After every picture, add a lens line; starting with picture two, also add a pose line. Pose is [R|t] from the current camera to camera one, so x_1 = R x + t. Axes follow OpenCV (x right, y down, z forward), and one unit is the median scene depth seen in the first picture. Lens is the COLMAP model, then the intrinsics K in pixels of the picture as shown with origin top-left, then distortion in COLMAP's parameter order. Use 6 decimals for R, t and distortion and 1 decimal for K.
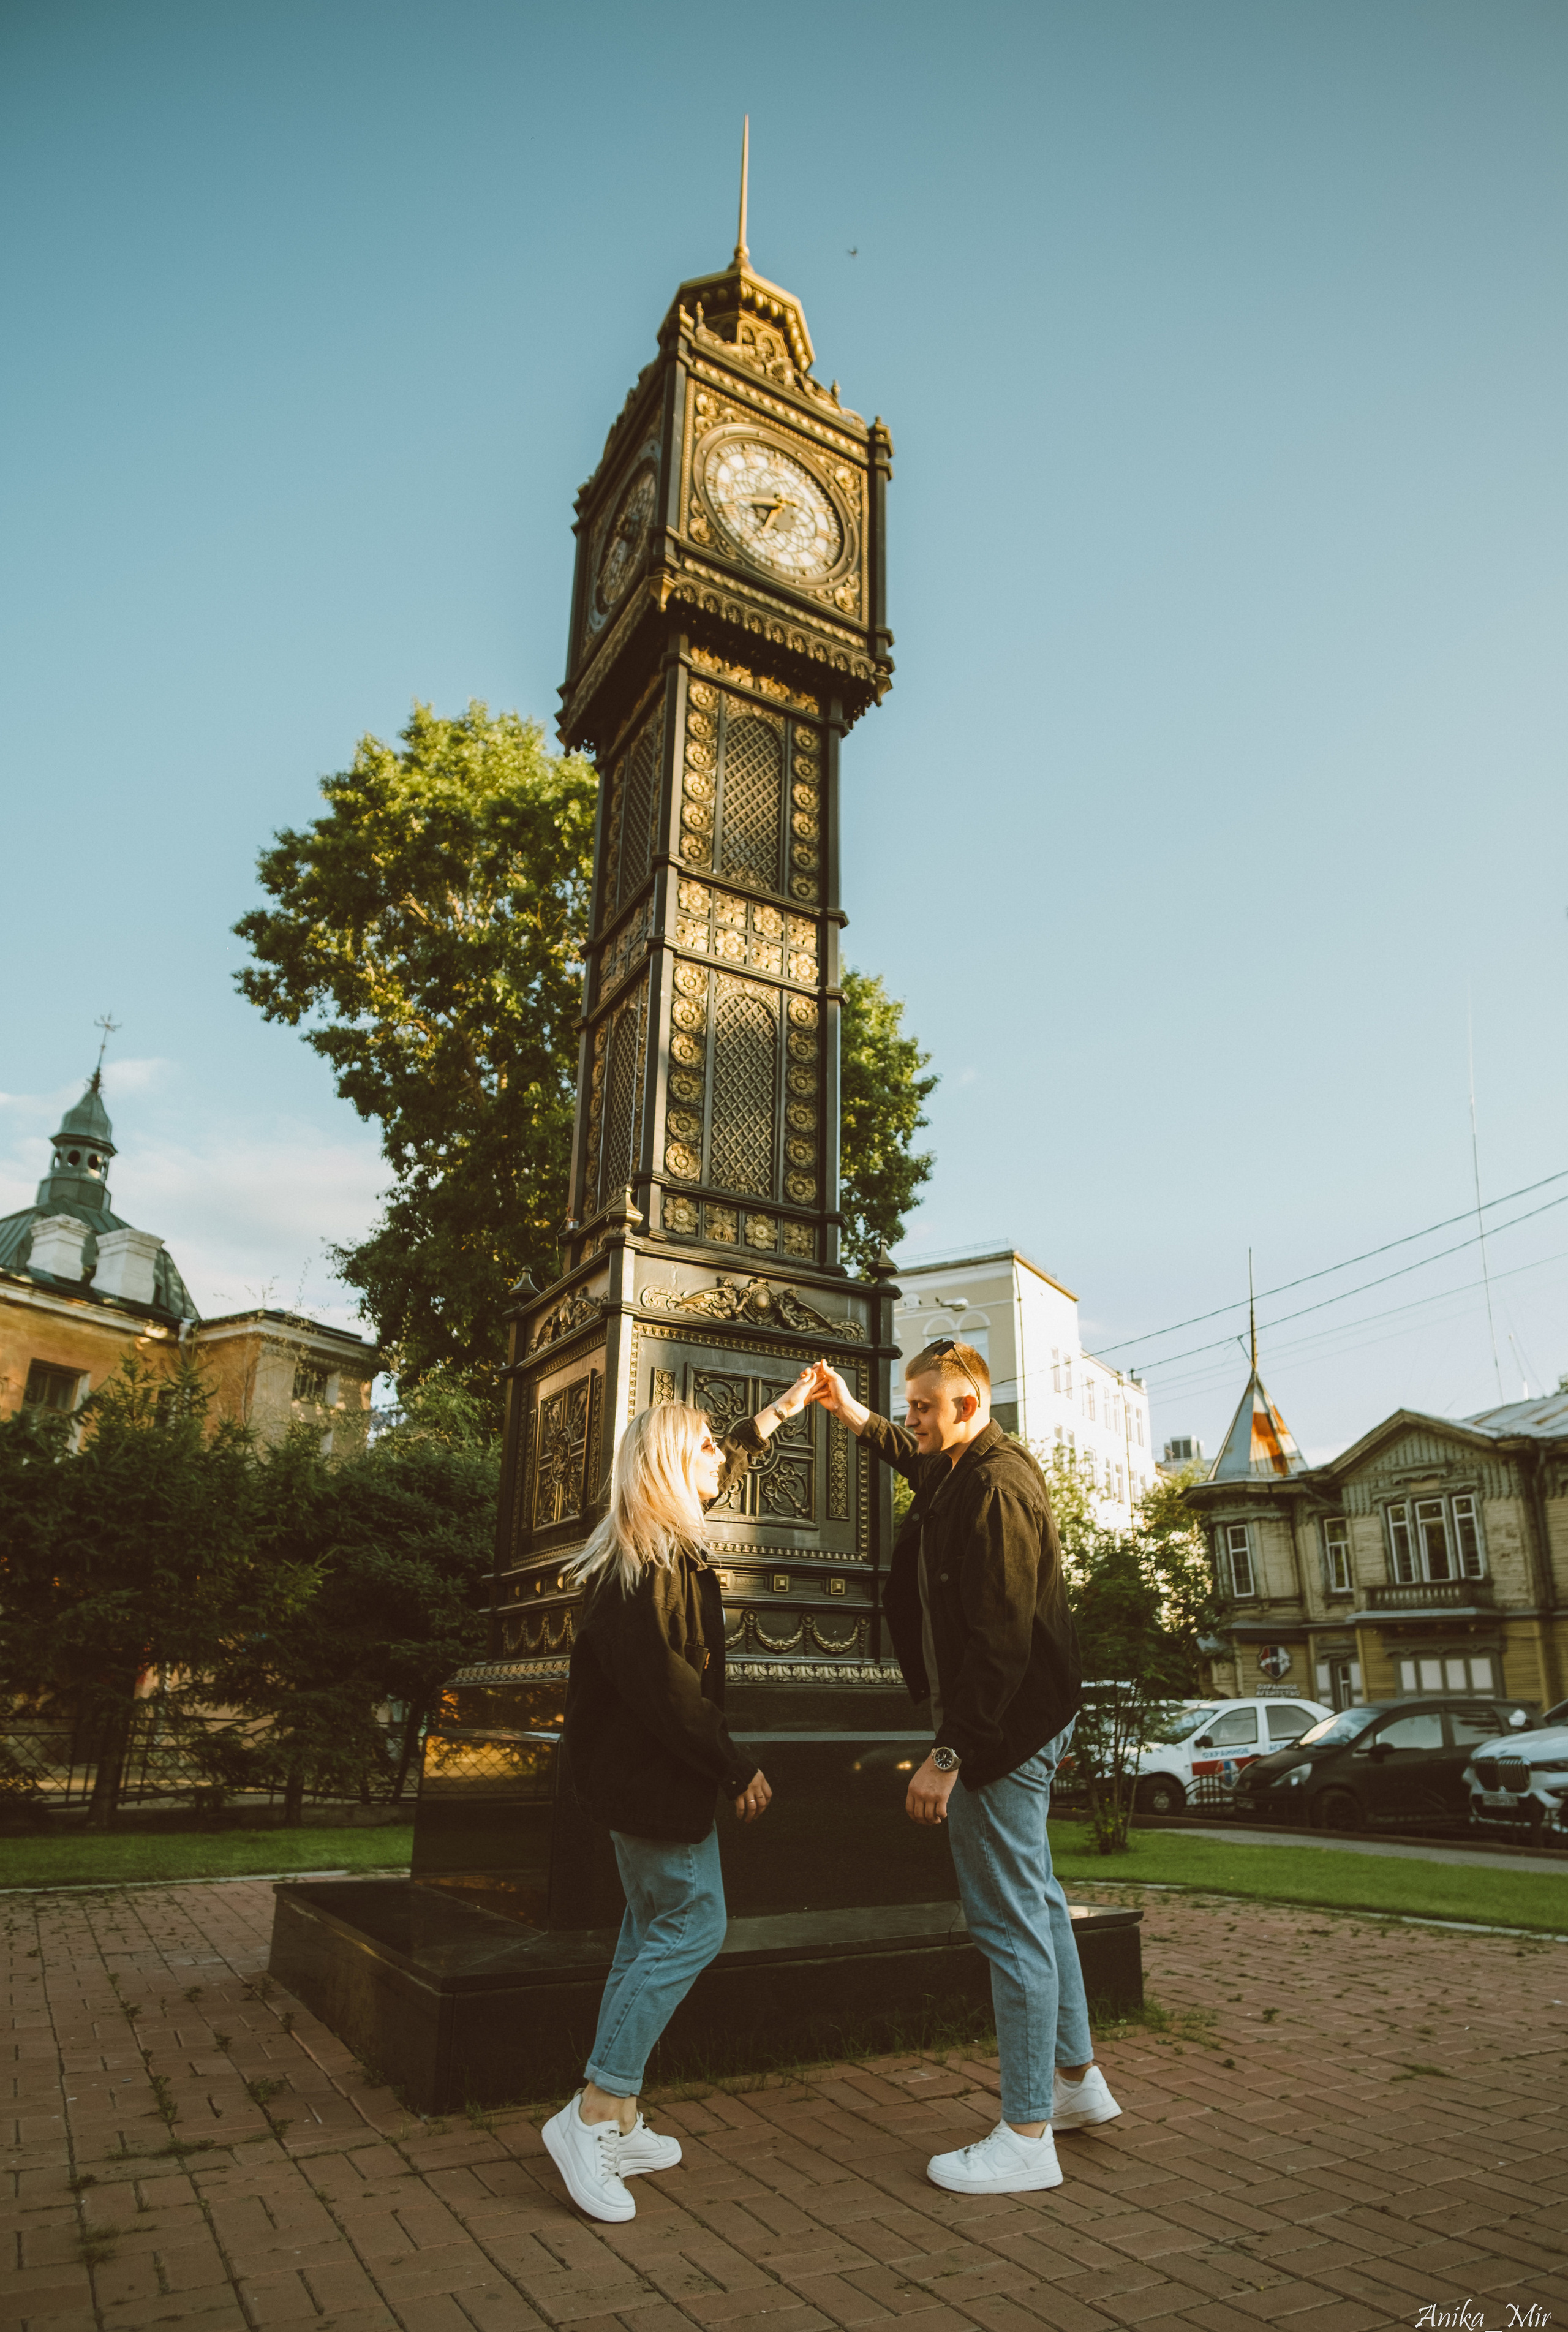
lens RADIAL K [[1382.6, 0, 862.0], [0, 1382.6, 1288.7], [0, 0, 1]] dist [-0.029284, 0.002678]
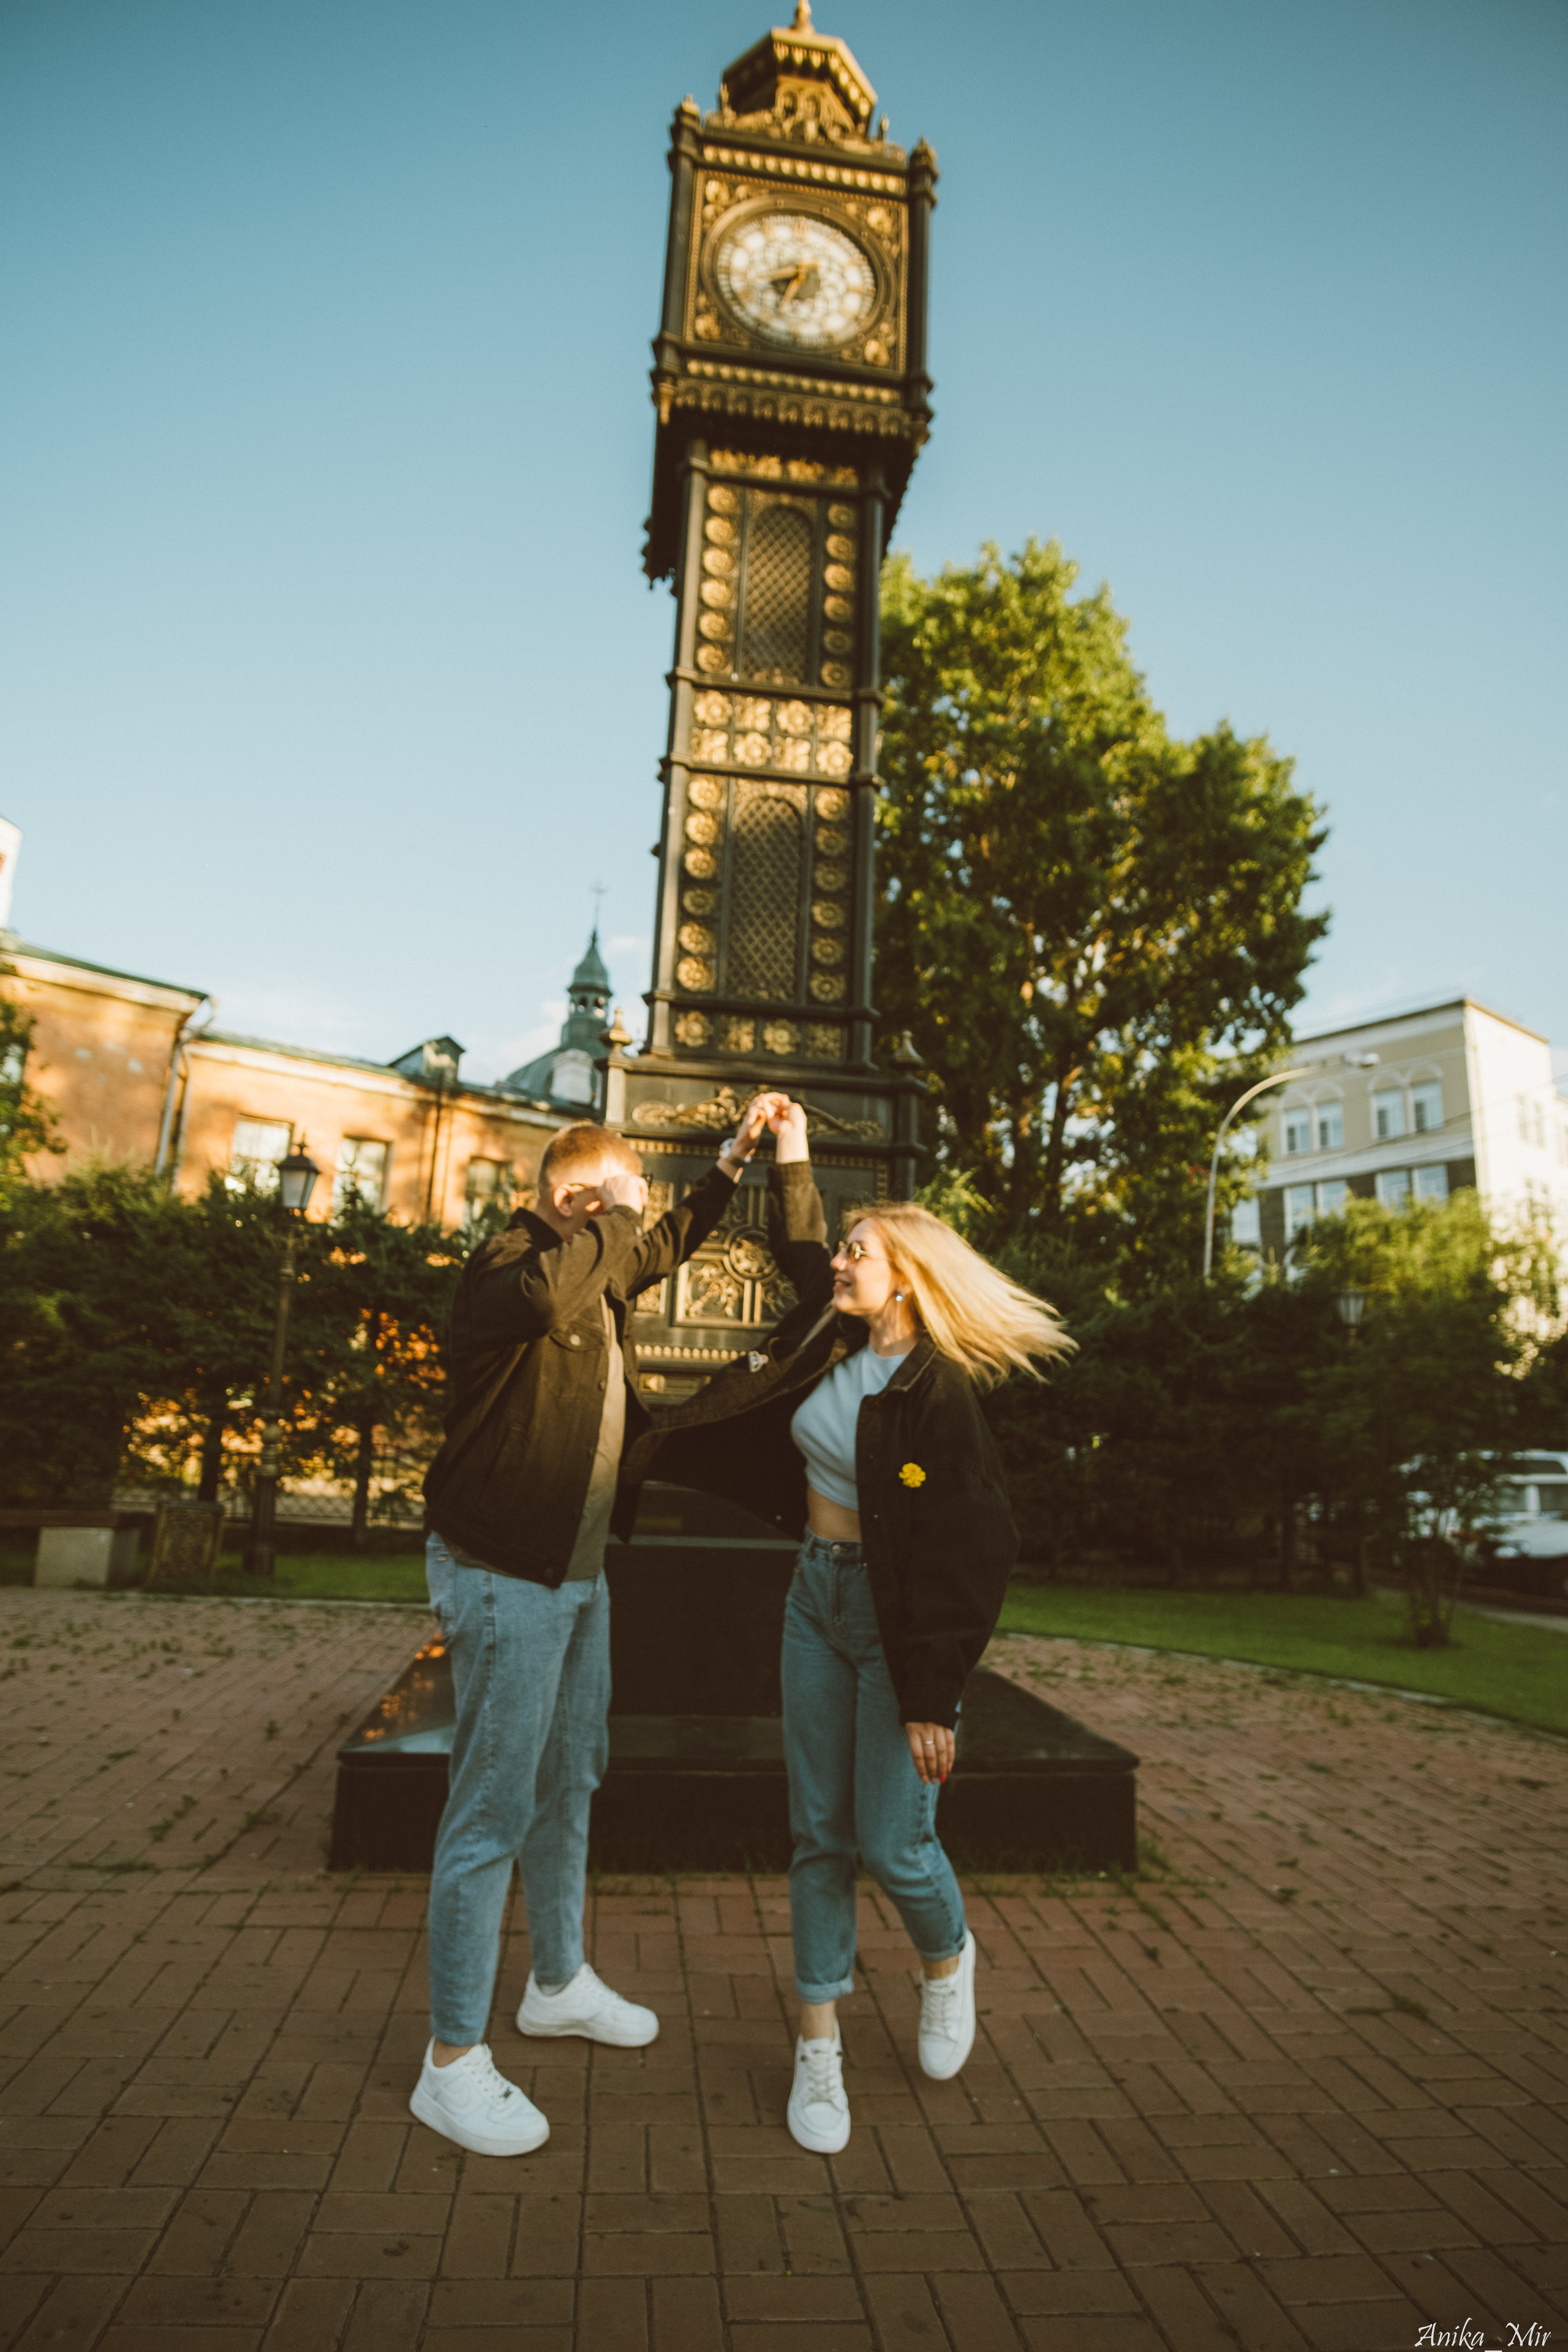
lens RADIAL K [[1267.9, 0, 784.0], [0, 1267.9, 1176.0], [0, 0, 1]] dist [-0.034428, 0.011337]
pose [[0.914307, -0.047759, -0.402195, 0.261943], [0.080734, 0.994586, 0.065429, -0.000773], [0.396893, -0.092293, 0.913213, 0.143320]]
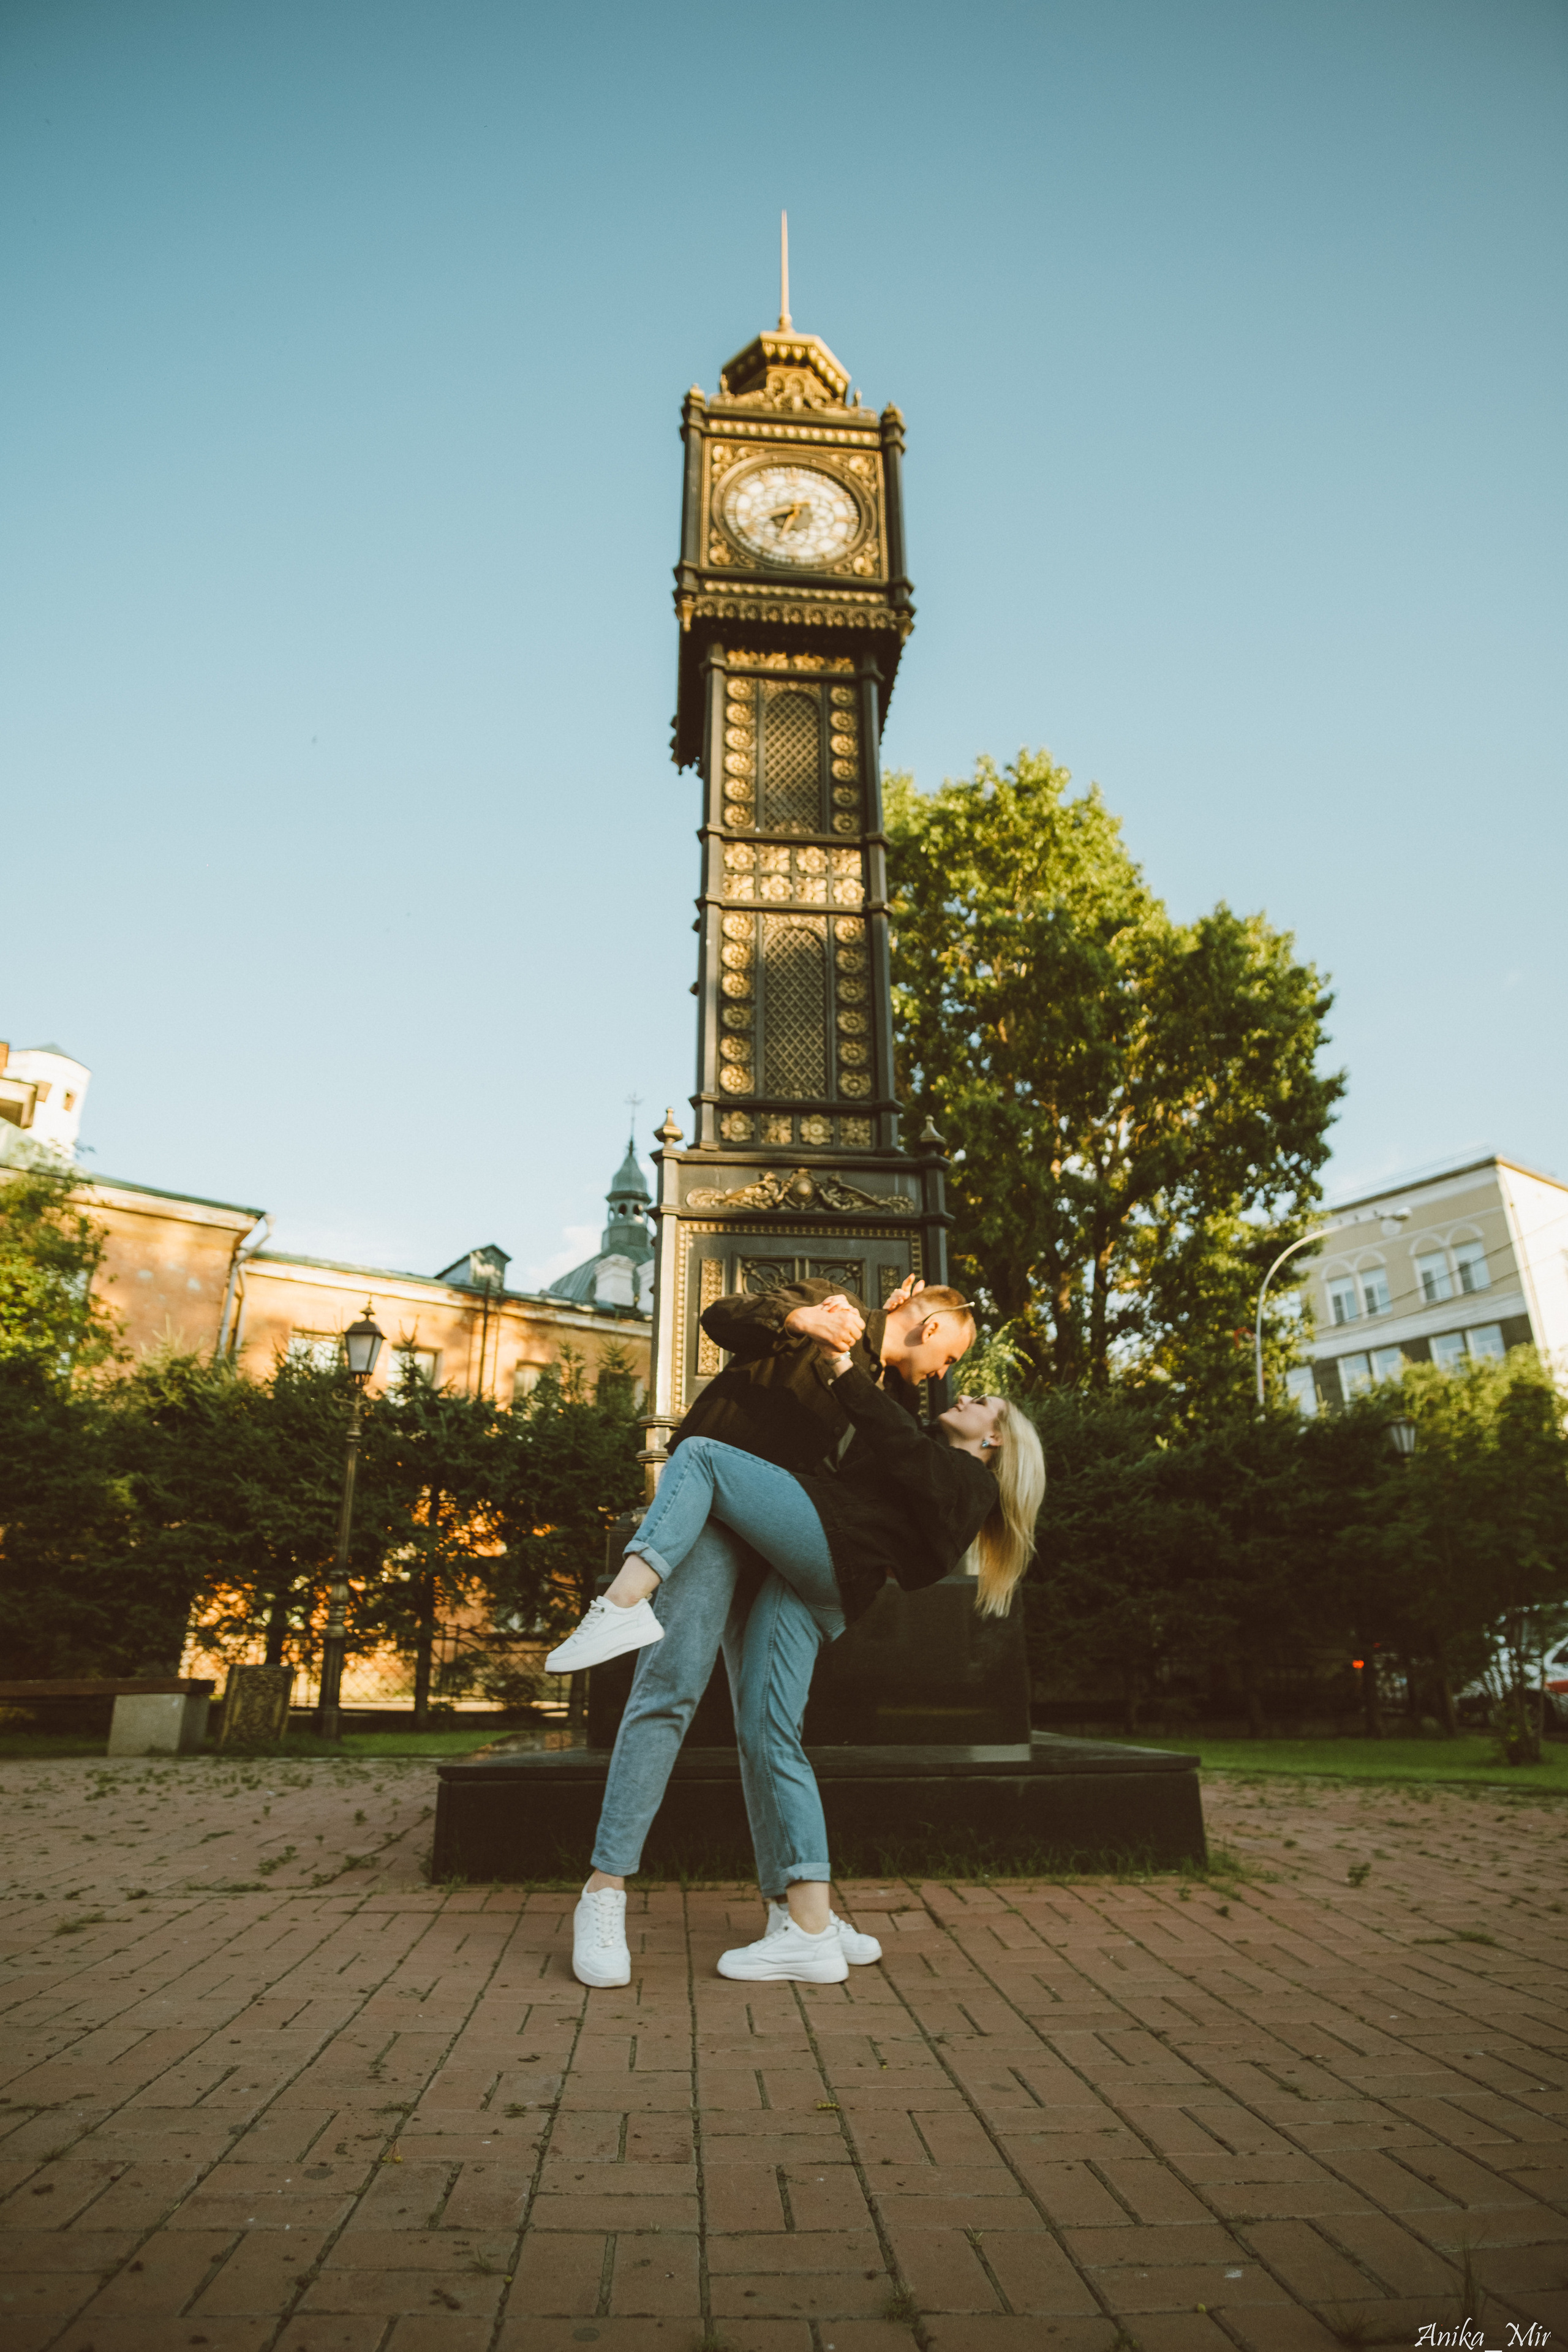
lens RADIAL K [[1267.9, 0, 784.0], [0, 1267.9, 1176.0], [0, 0, 1]] dist [-0.034428, 0.011337]
pose [[0.895773, -0.166131, -0.412300, 0.283193], [0.135914, 0.985477, -0.101796, 0.085178], [0.423224, 0.035148, 0.905343, 0.068672]]
